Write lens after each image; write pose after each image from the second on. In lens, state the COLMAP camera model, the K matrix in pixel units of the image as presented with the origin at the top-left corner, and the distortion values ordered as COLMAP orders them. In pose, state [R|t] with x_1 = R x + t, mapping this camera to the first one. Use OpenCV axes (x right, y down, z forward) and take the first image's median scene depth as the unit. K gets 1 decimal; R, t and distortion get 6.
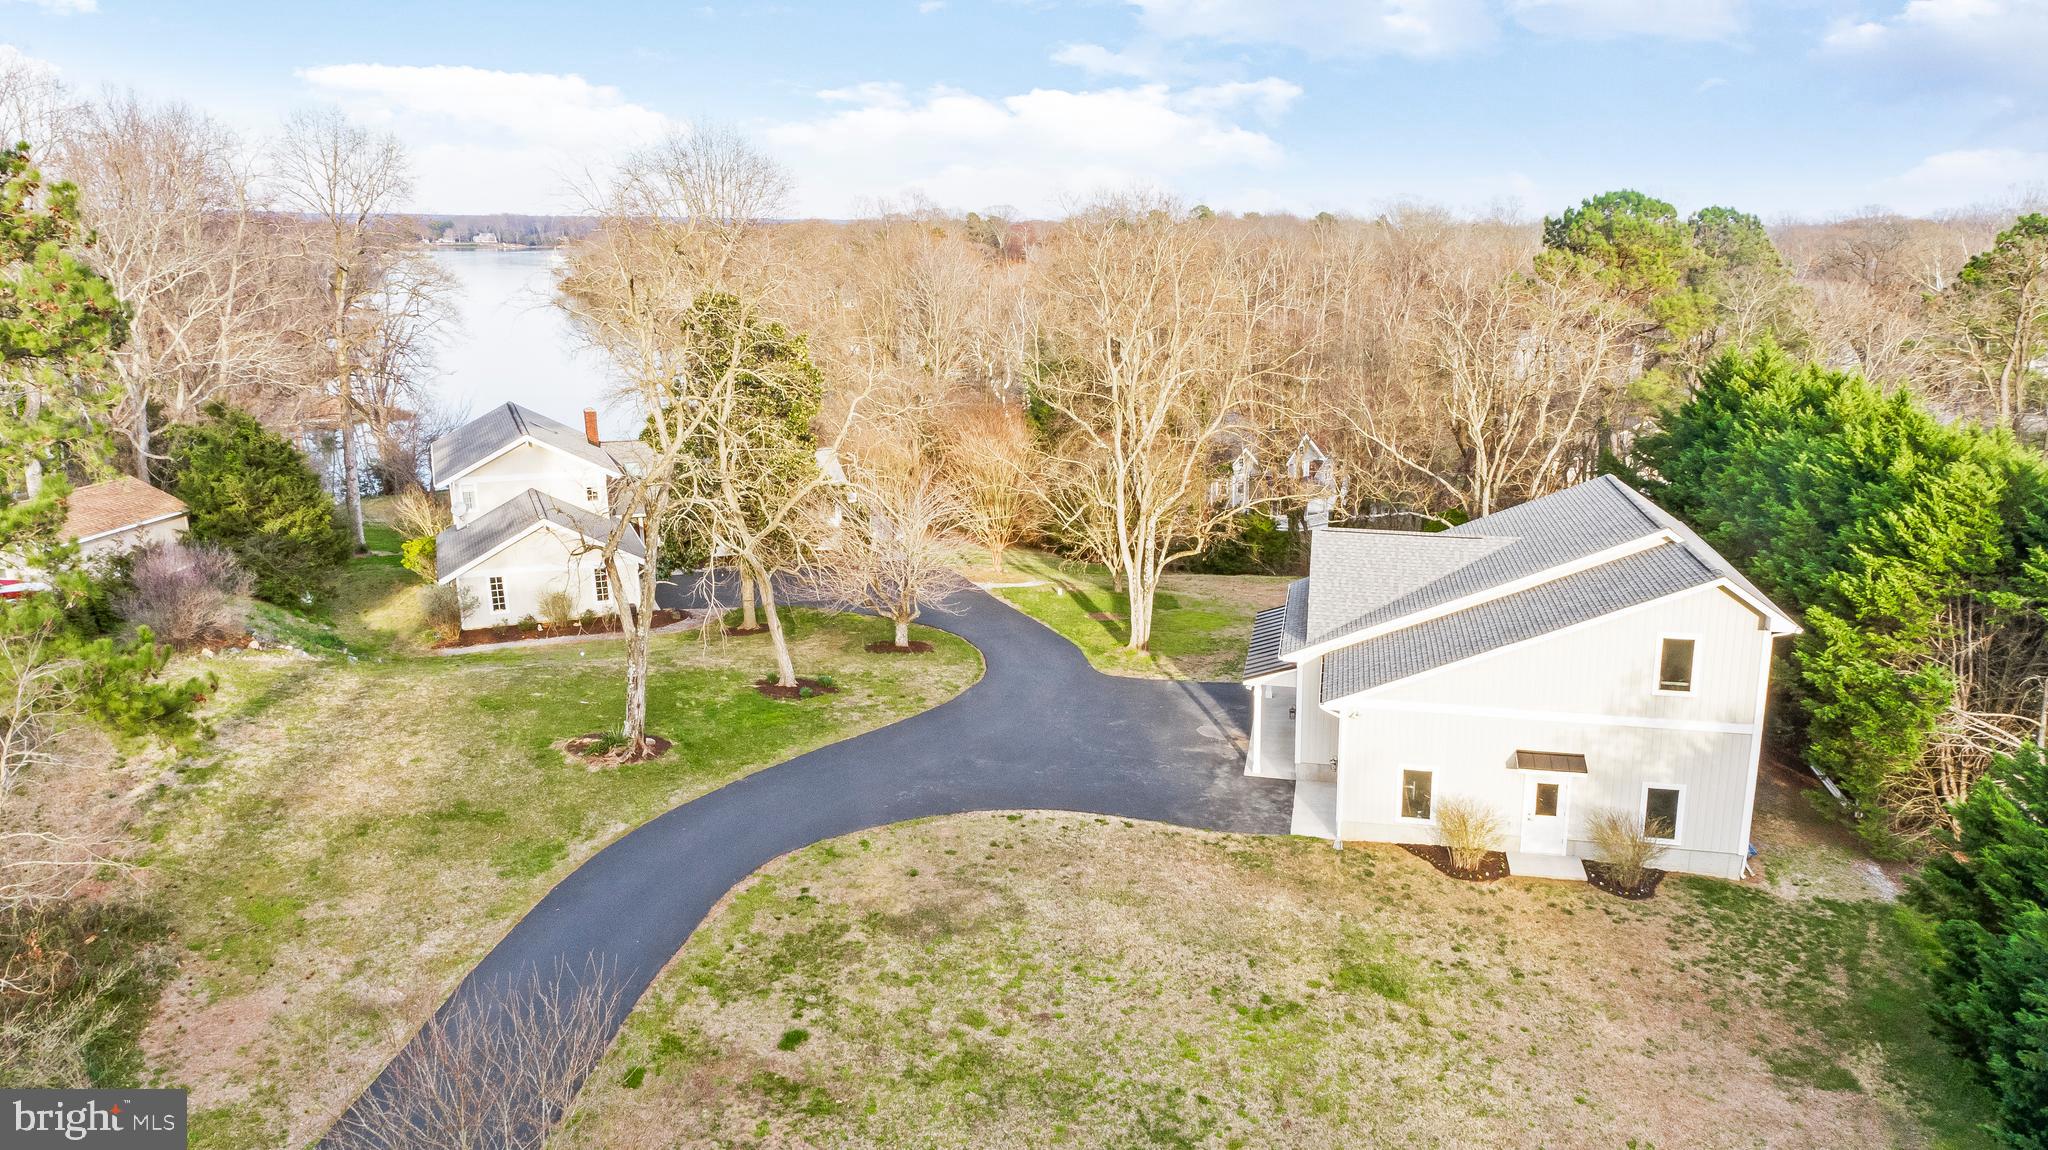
lens RADIAL K [[1362.7, 0, 1015.6], [0, 1362.7, 520.6], [0, 0, 1]] dist [-0.015934, -0.000494]
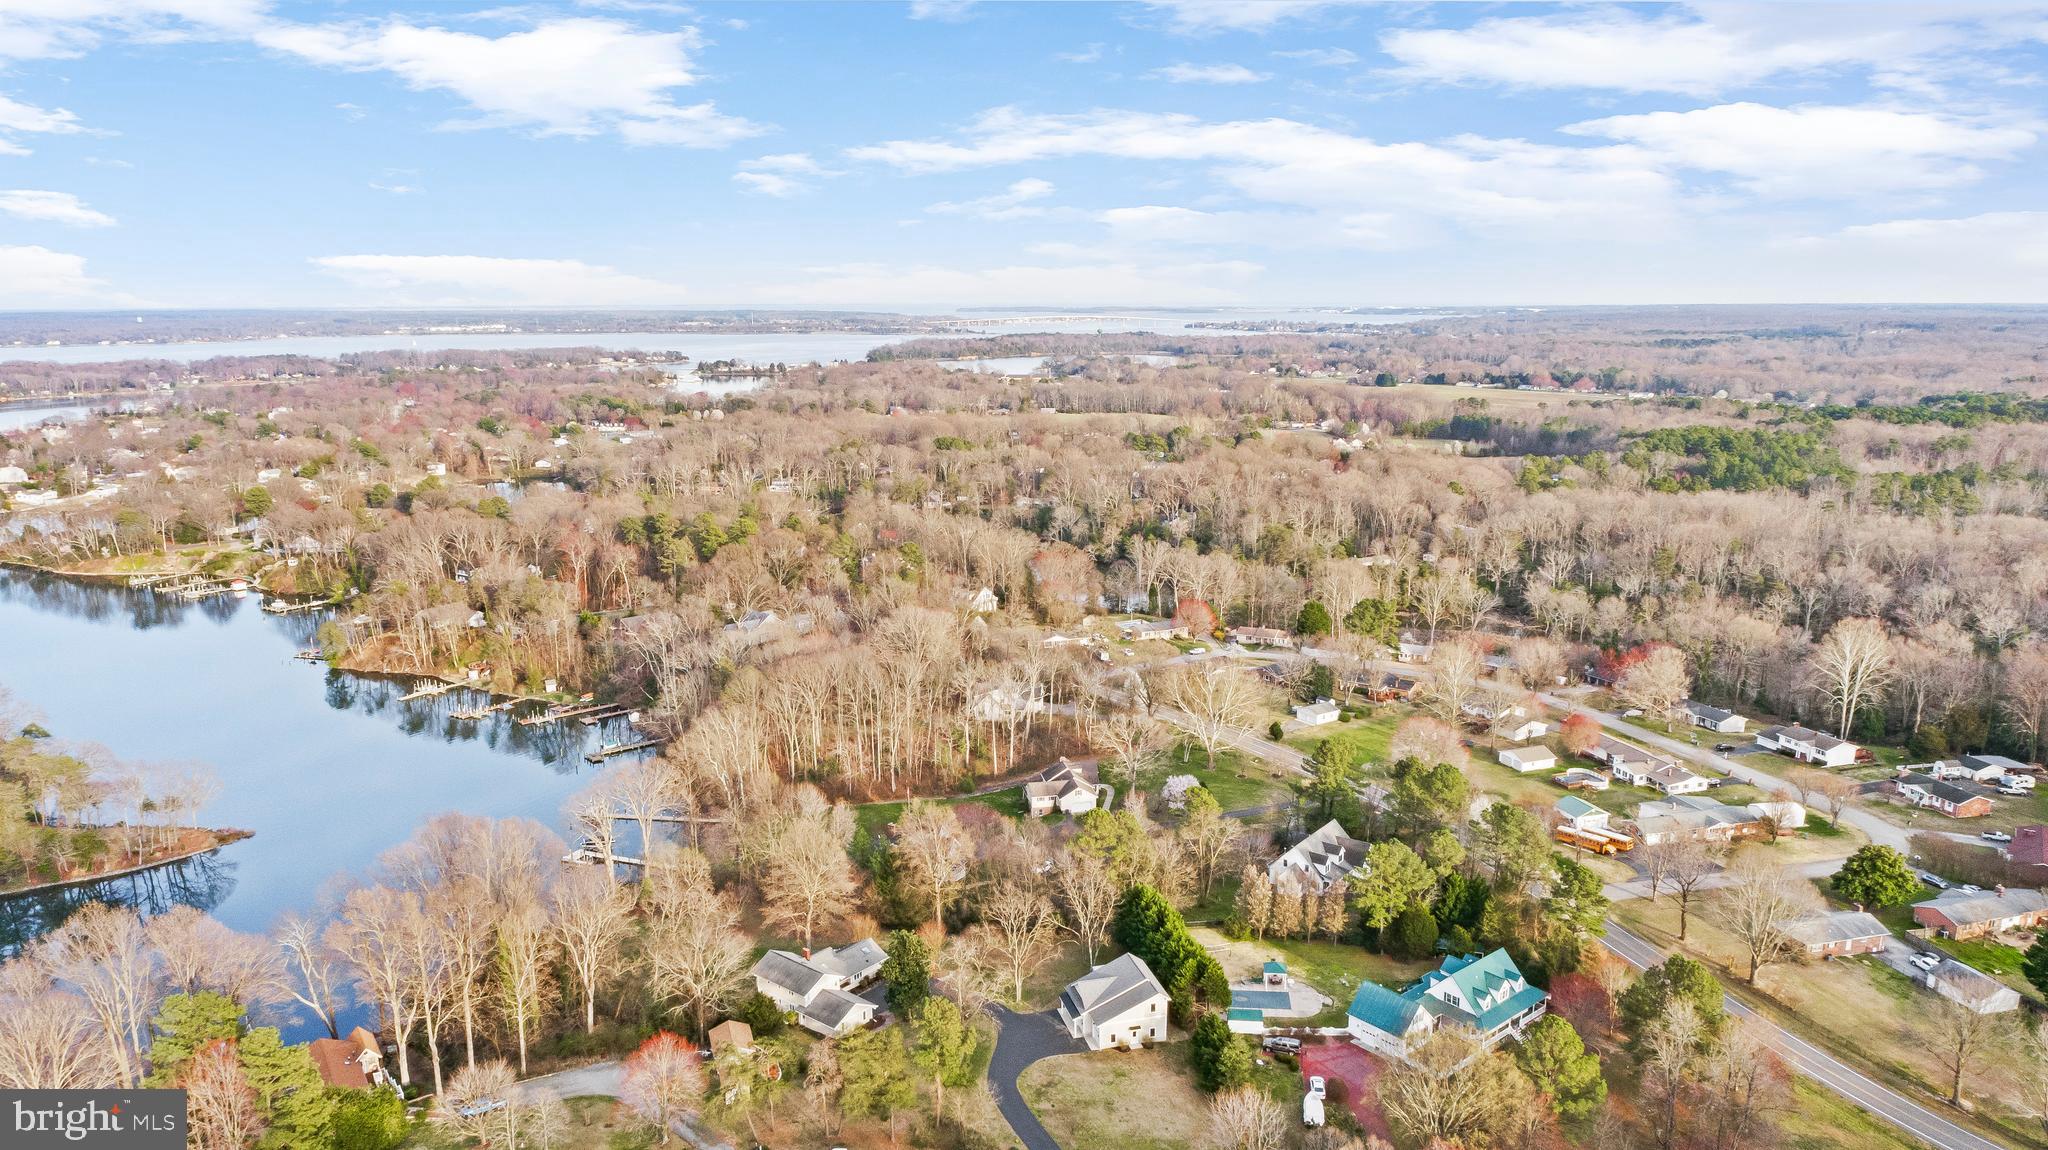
lens RADIAL K [[1411.5, 0, 1028.3], [0, 1411.5, 615.0], [0, 0, 1]] dist [0.003464, -0.000907]
pose [[0.882715, -0.106594, 0.457659, -2.319370], [0.098933, 0.994259, 0.040756, -1.680983], [-0.459376, 0.009302, 0.888193, -3.735188]]
